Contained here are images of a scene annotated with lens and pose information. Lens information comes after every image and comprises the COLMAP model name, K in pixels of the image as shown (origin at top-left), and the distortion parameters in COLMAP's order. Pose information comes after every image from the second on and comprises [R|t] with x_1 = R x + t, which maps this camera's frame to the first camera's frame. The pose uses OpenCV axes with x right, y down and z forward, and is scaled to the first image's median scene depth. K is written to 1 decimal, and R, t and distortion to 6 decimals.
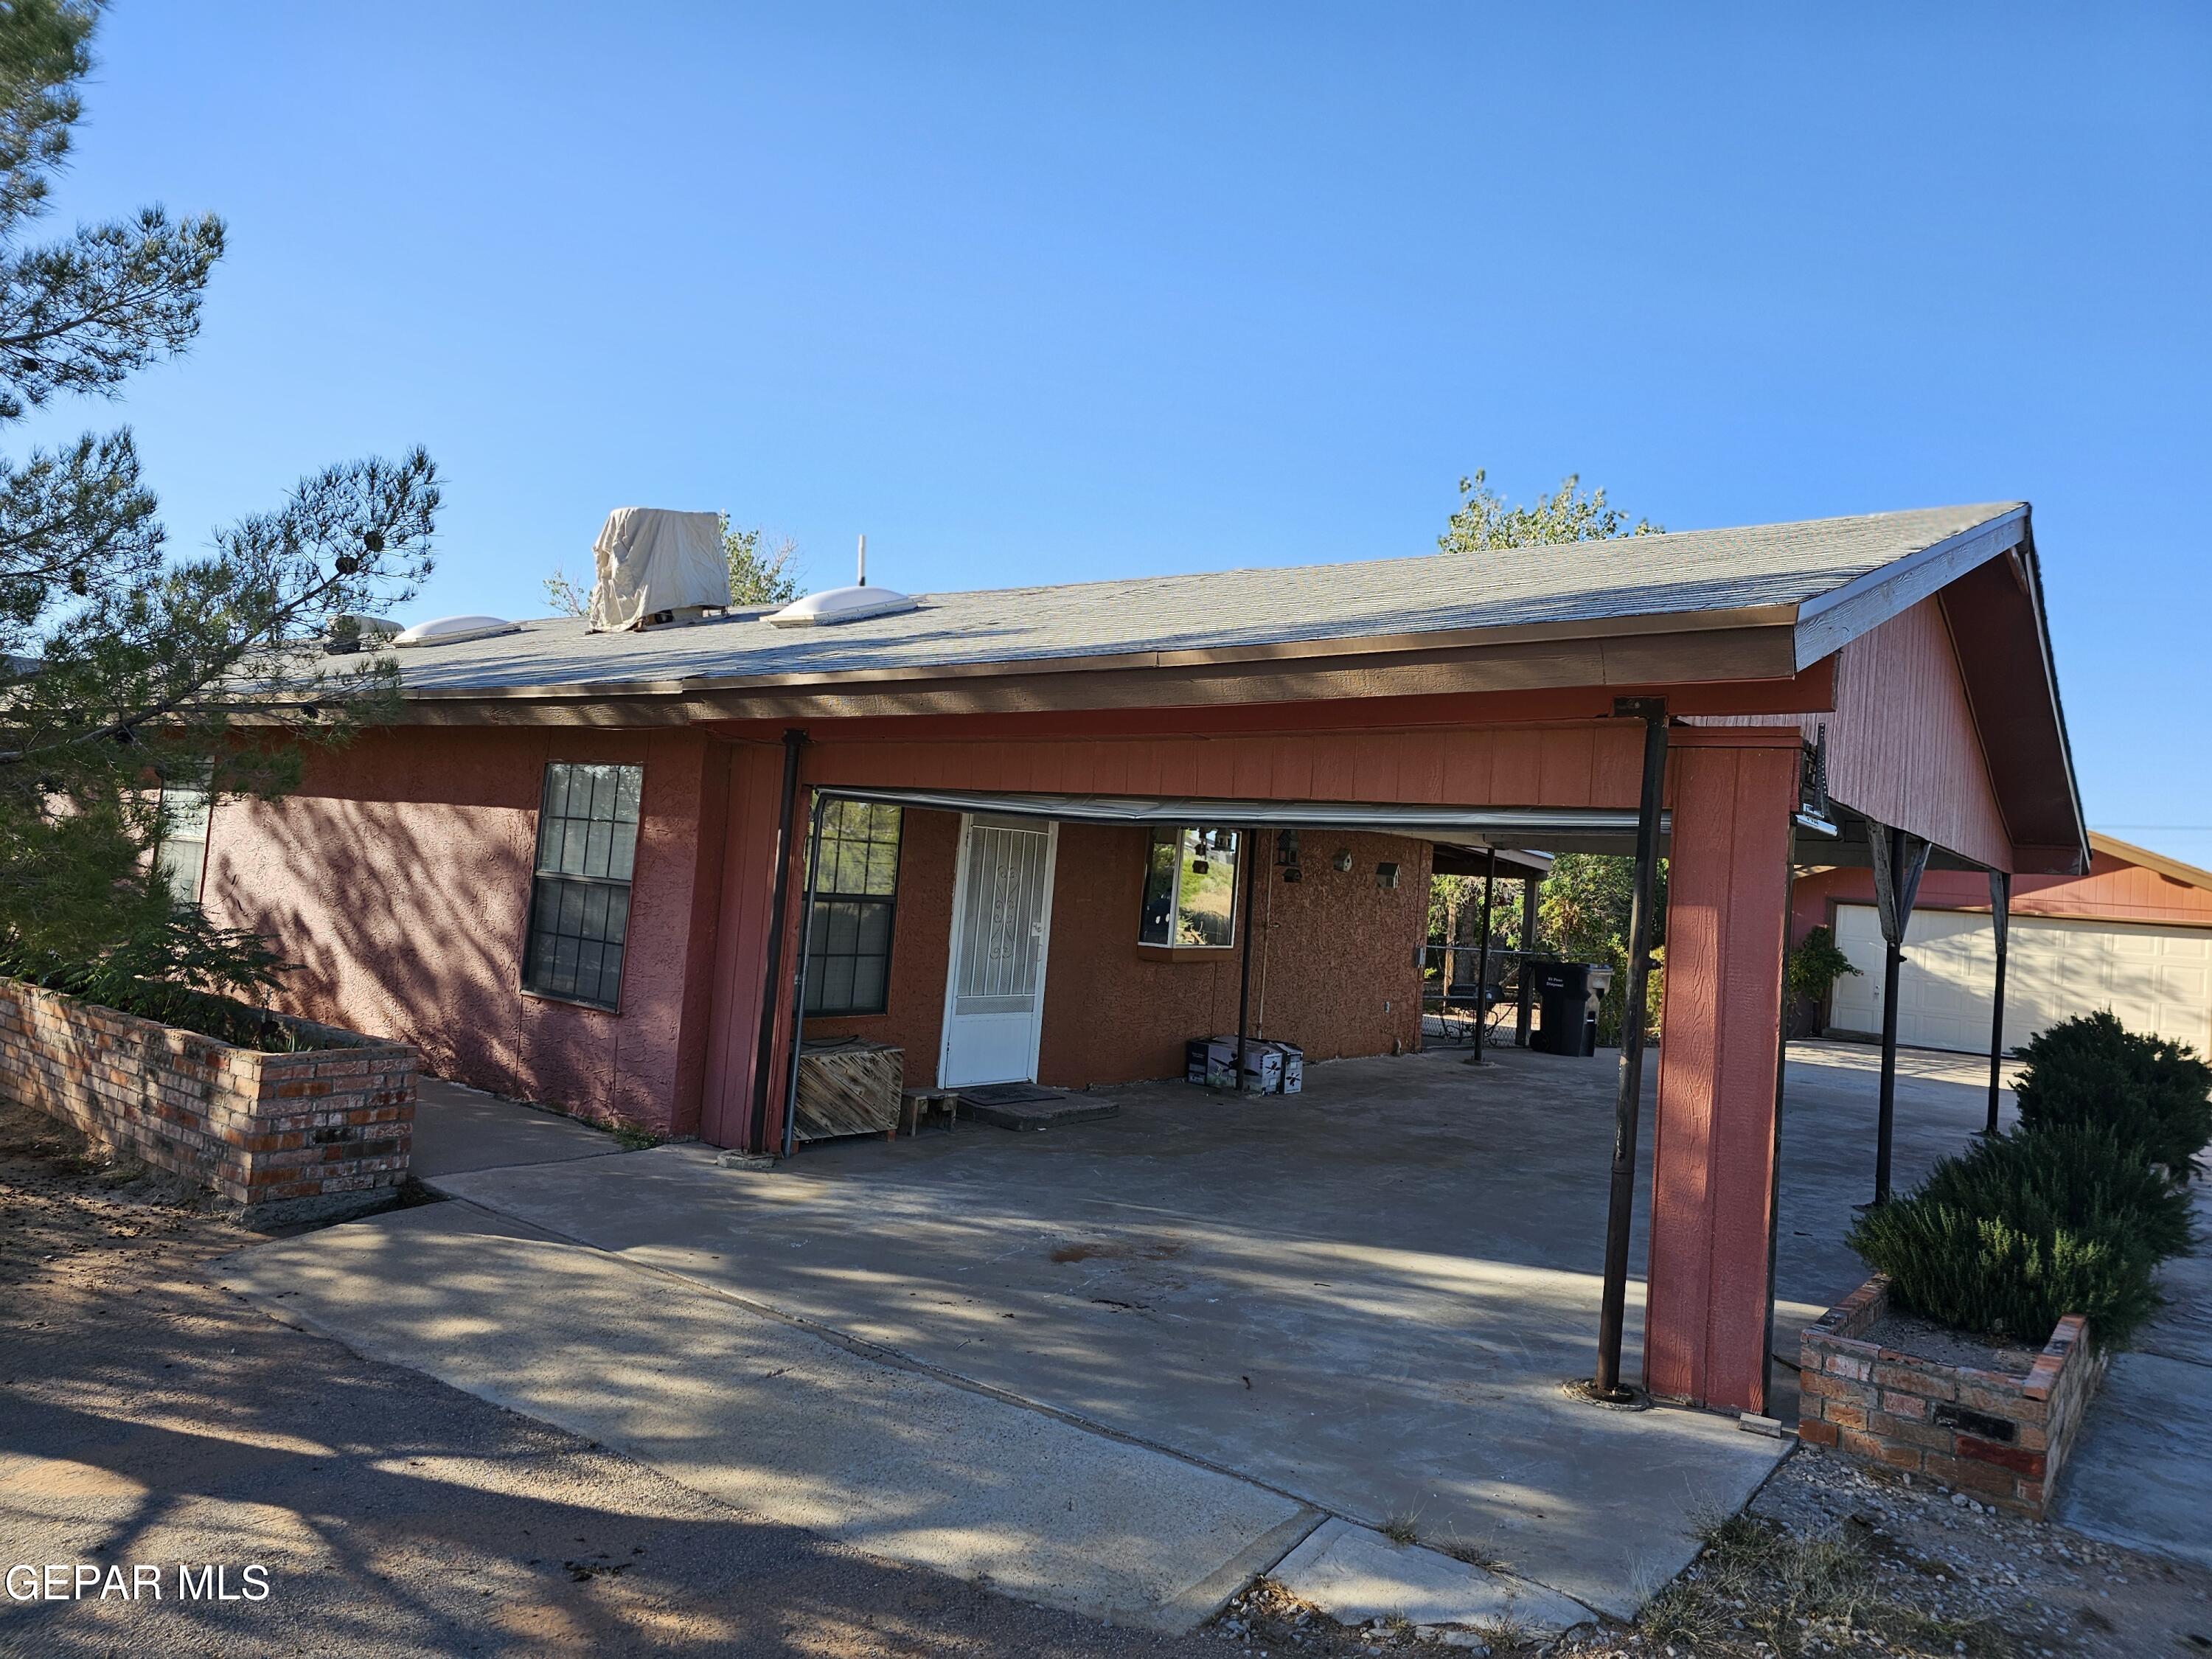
lens RADIAL K [[1462.8, 0, 1114.8], [0, 1462.8, 811.1], [0, 0, 1]] dist [0.100482, -0.116806]
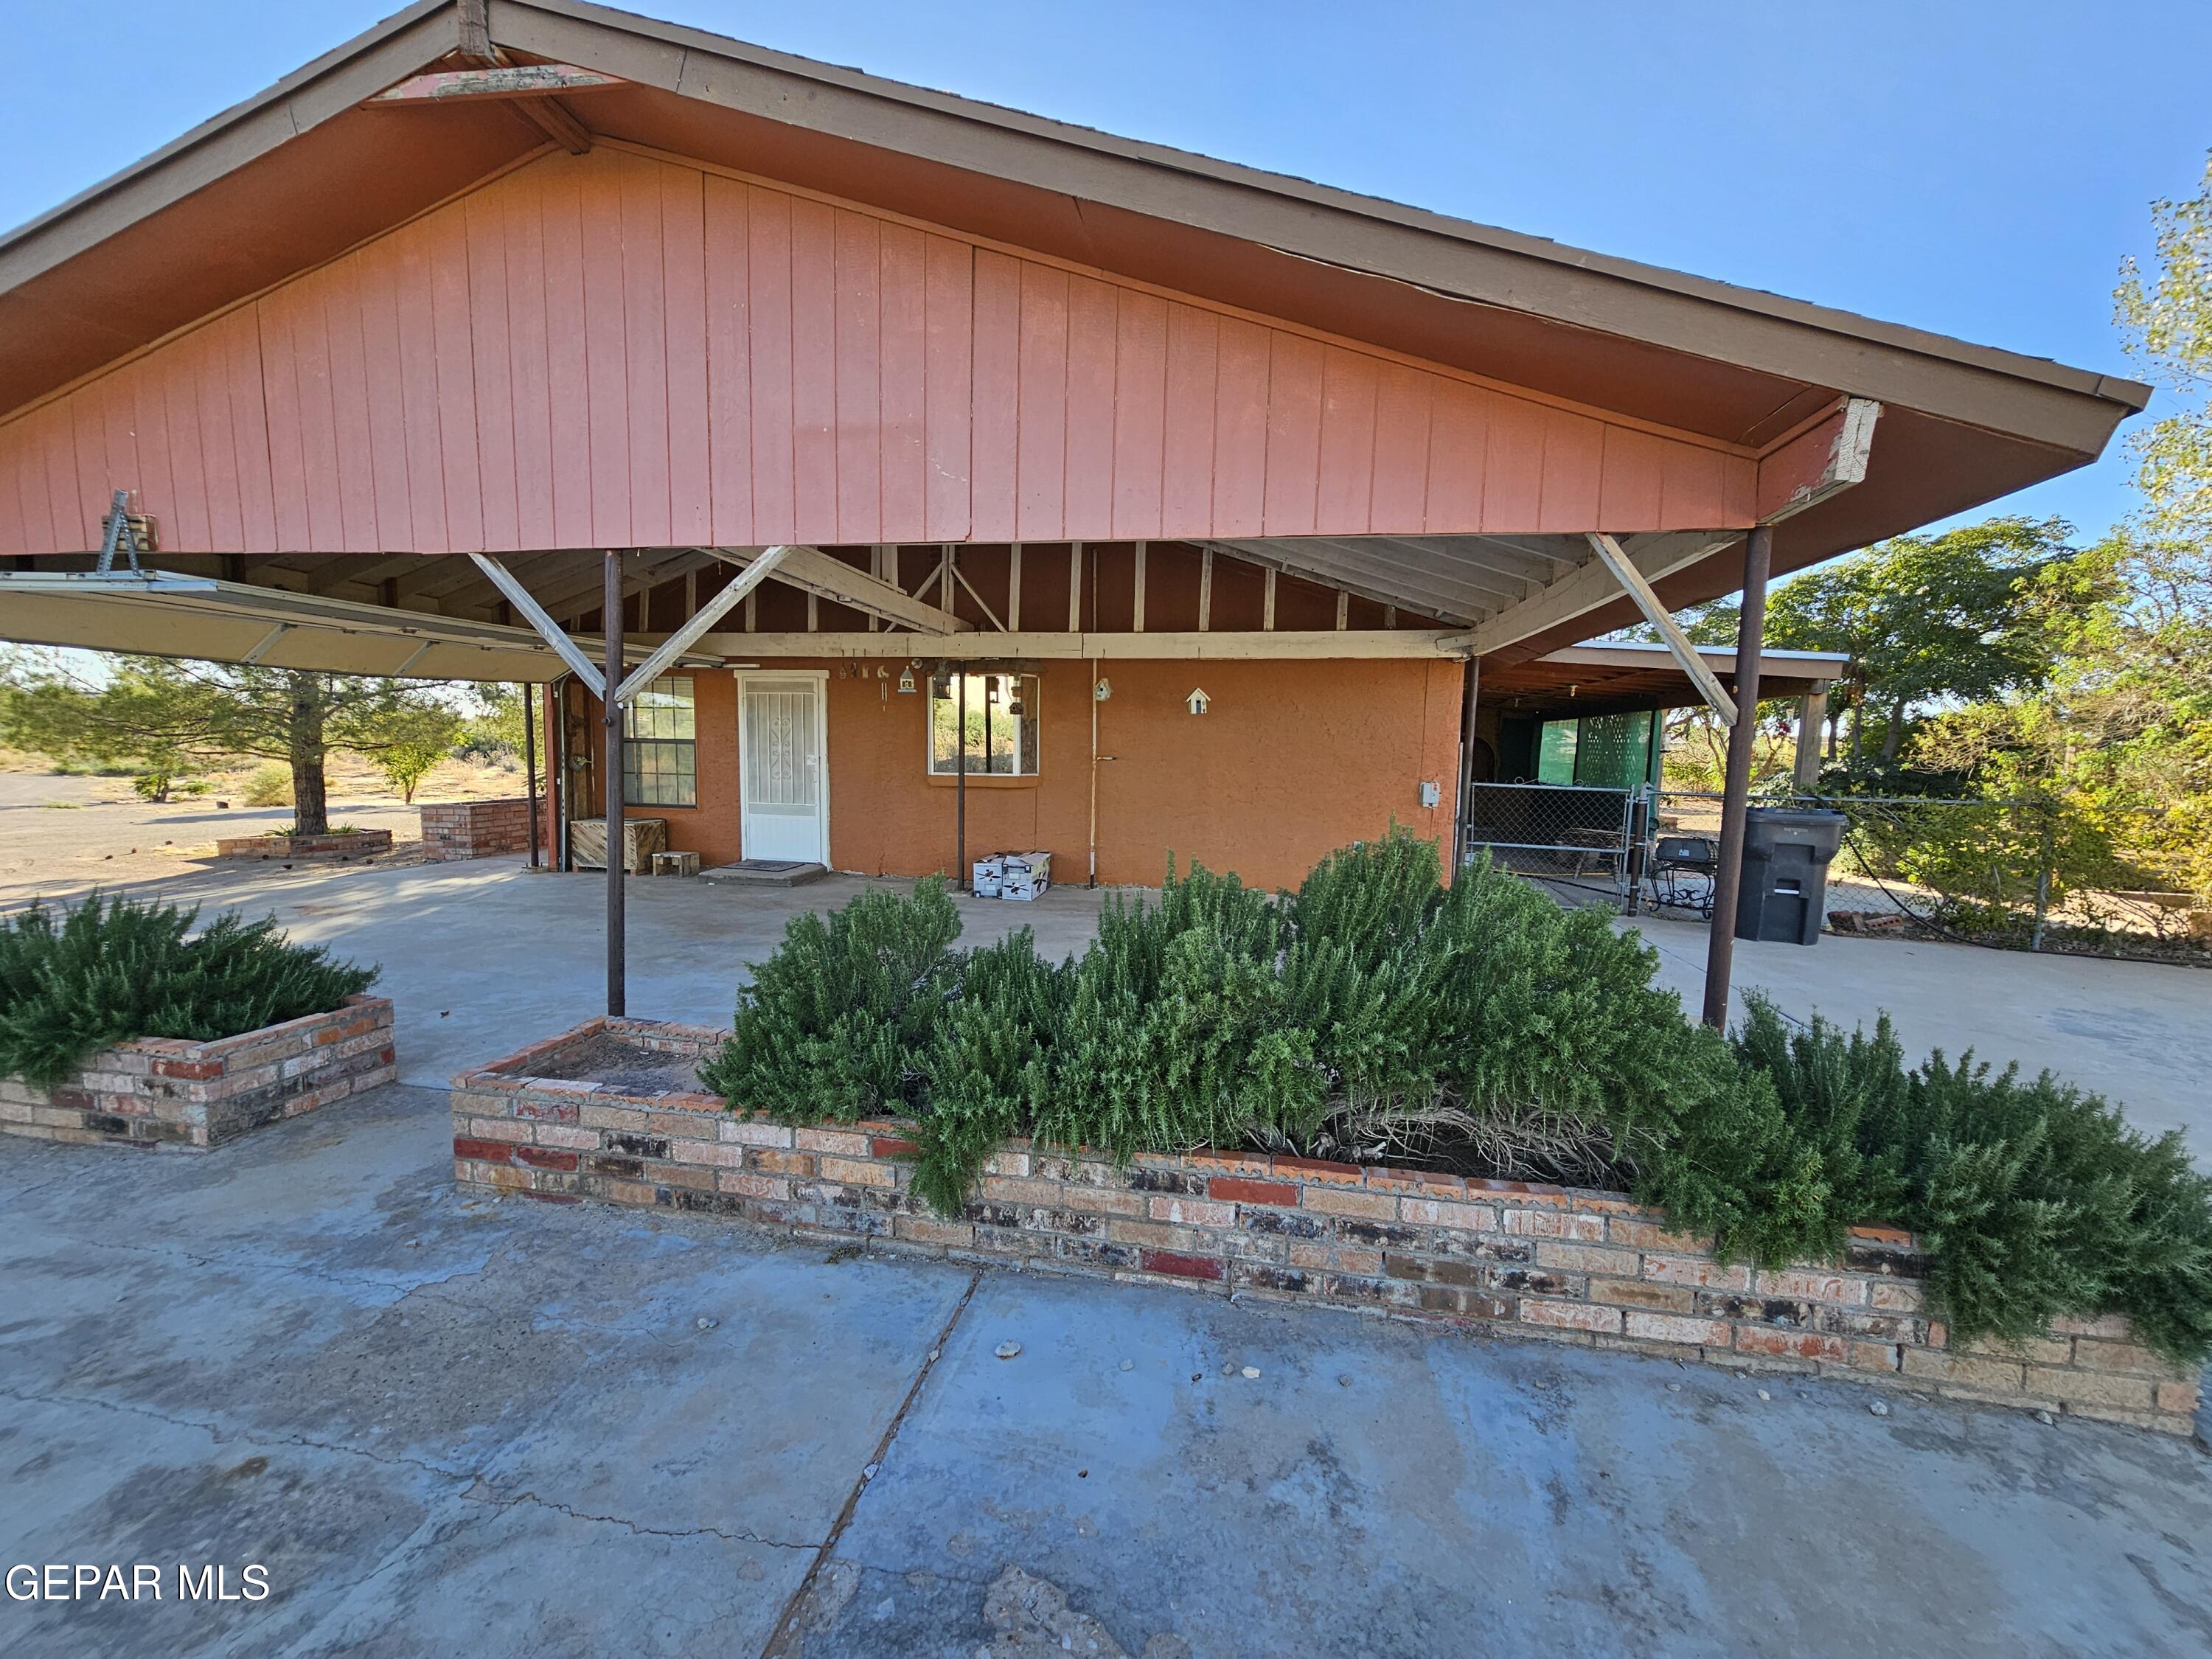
lens RADIAL K [[904.5, 0, 1108.5], [0, 904.5, 824.0], [0, 0, 1]] dist [-0.001355, 0.000107]
pose [[0.437469, 0.011566, -0.899159, 1.053663], [0.052614, 0.997875, 0.038435, 0.149014], [0.897693, -0.064122, 0.435930, 1.032062]]
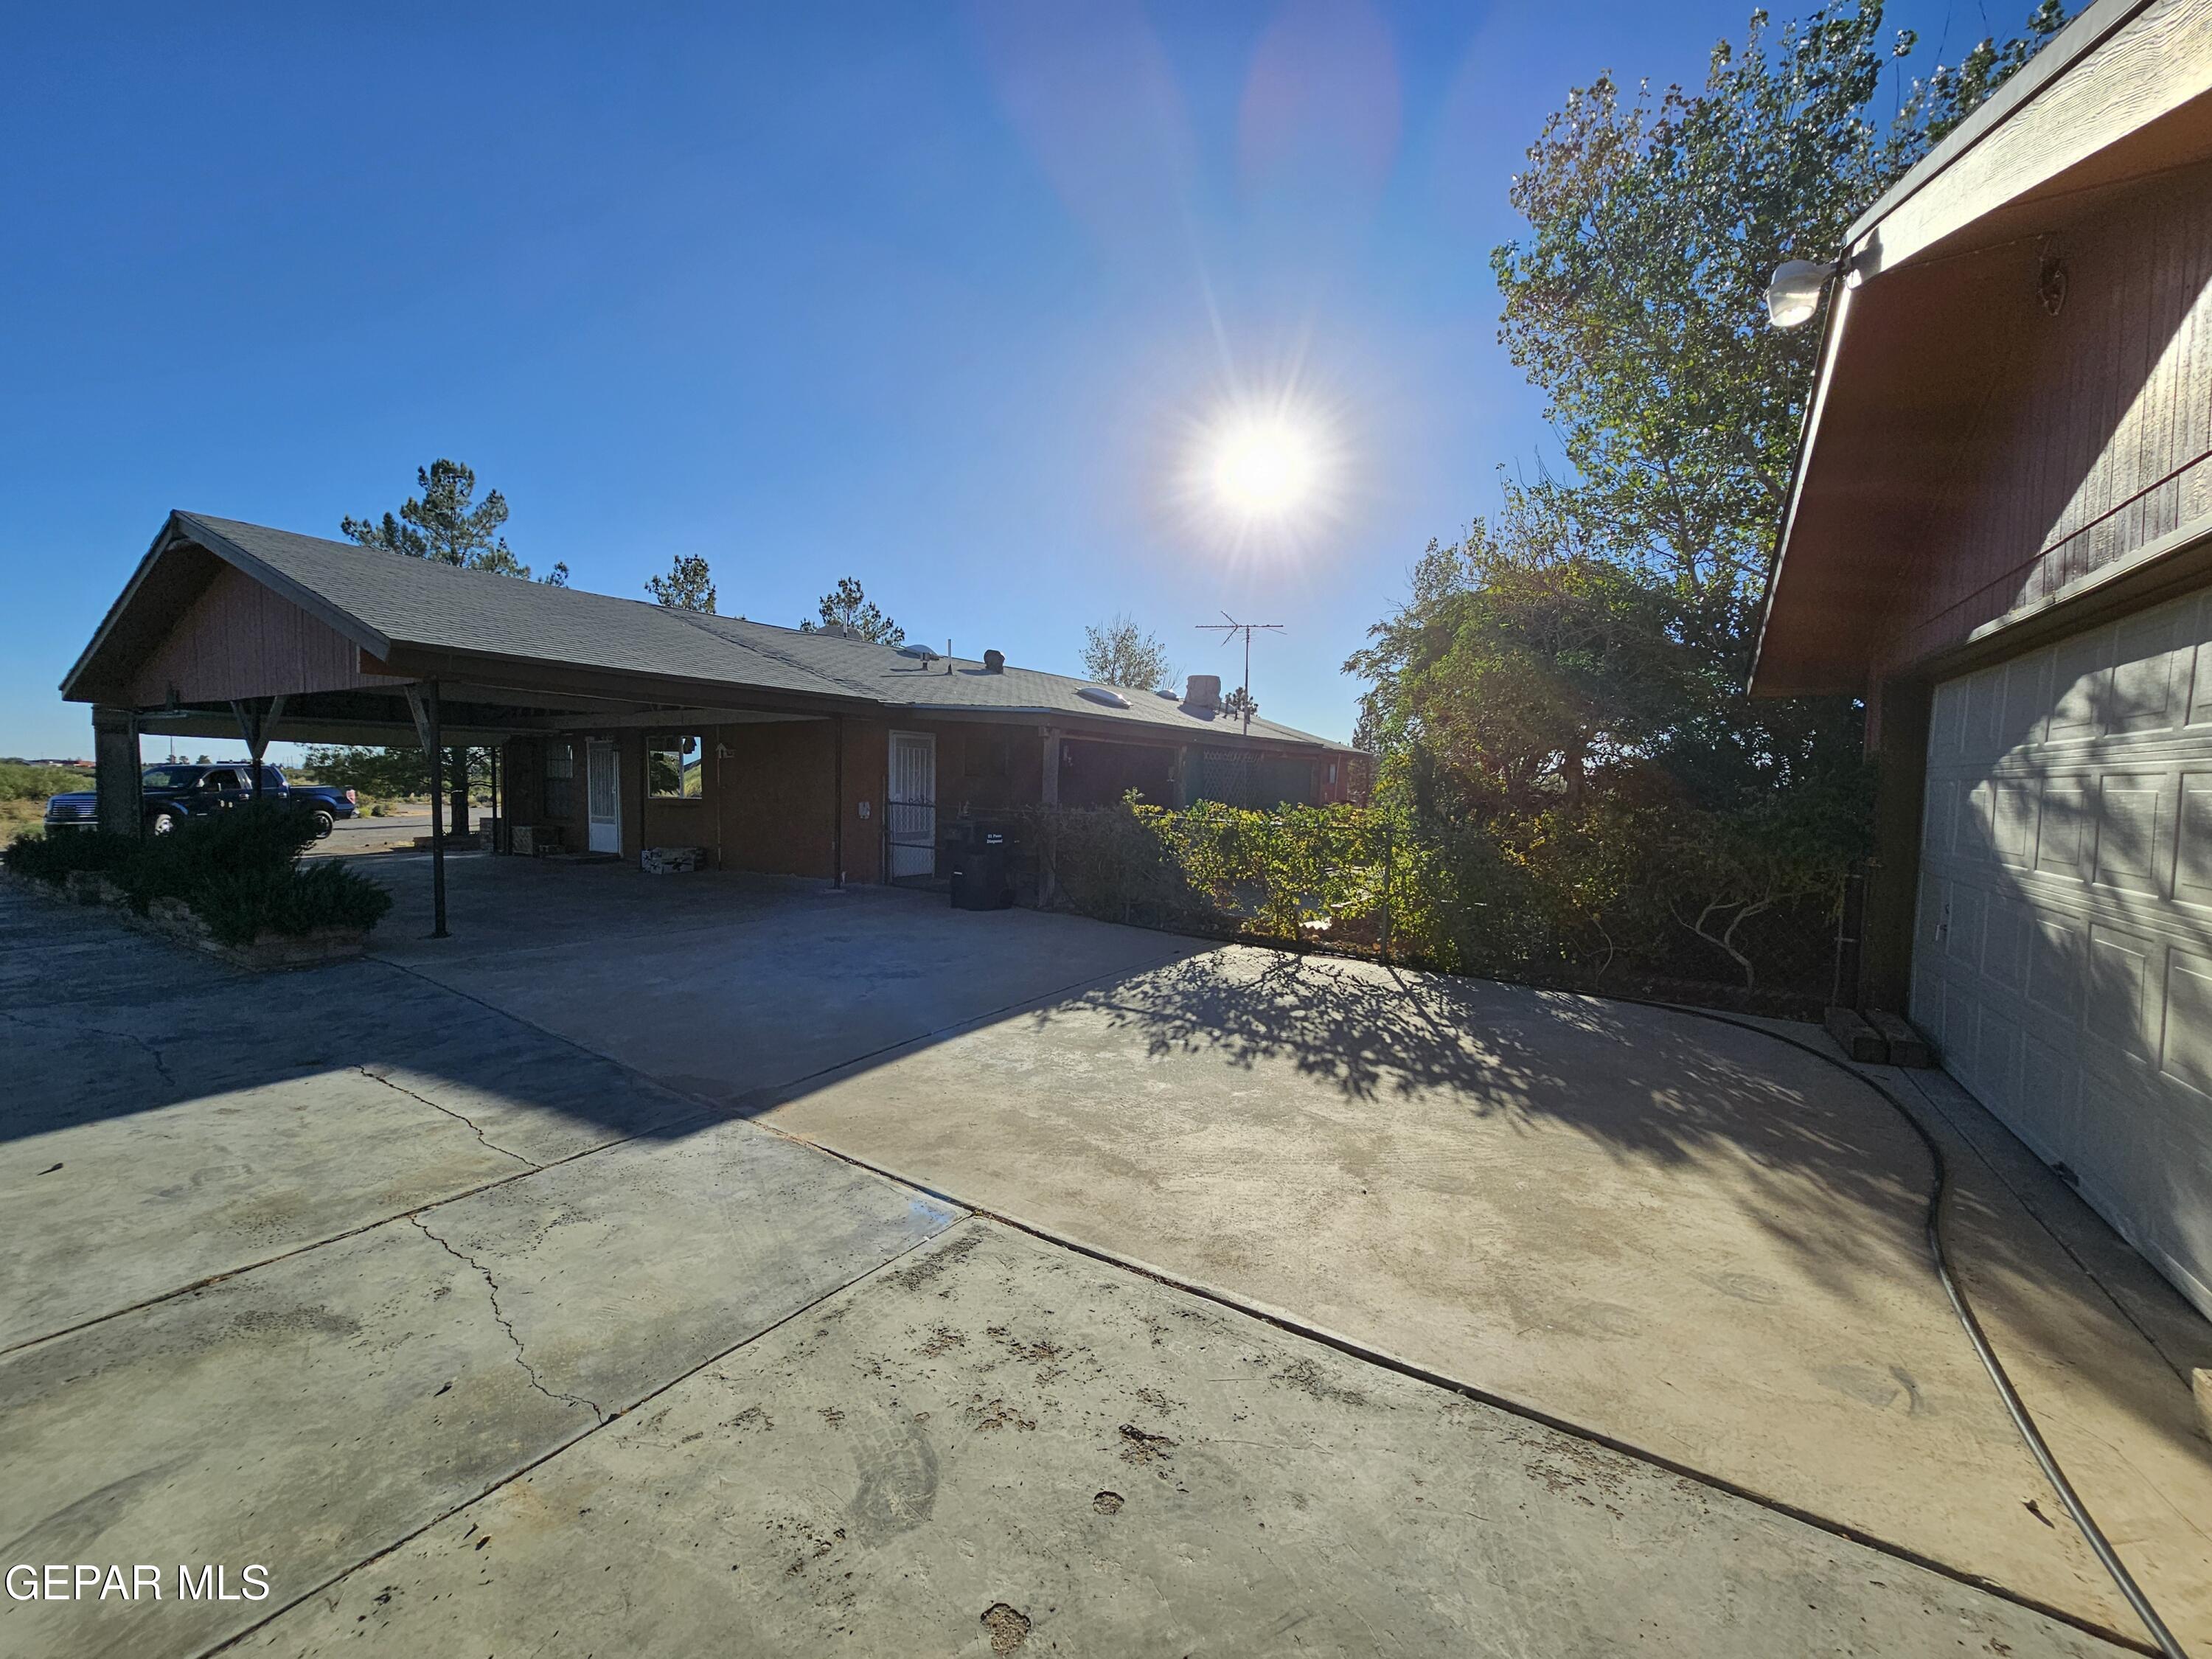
lens RADIAL K [[886.6, 0, 1060.9], [0, 886.6, 828.3], [0, 0, 1]] dist [-0.000824, 0.005638]
pose [[0.085561, -0.024071, -0.996042, 1.750033], [0.035306, 0.999154, -0.021114, 0.241046], [0.995707, -0.033359, 0.086338, 1.941845]]
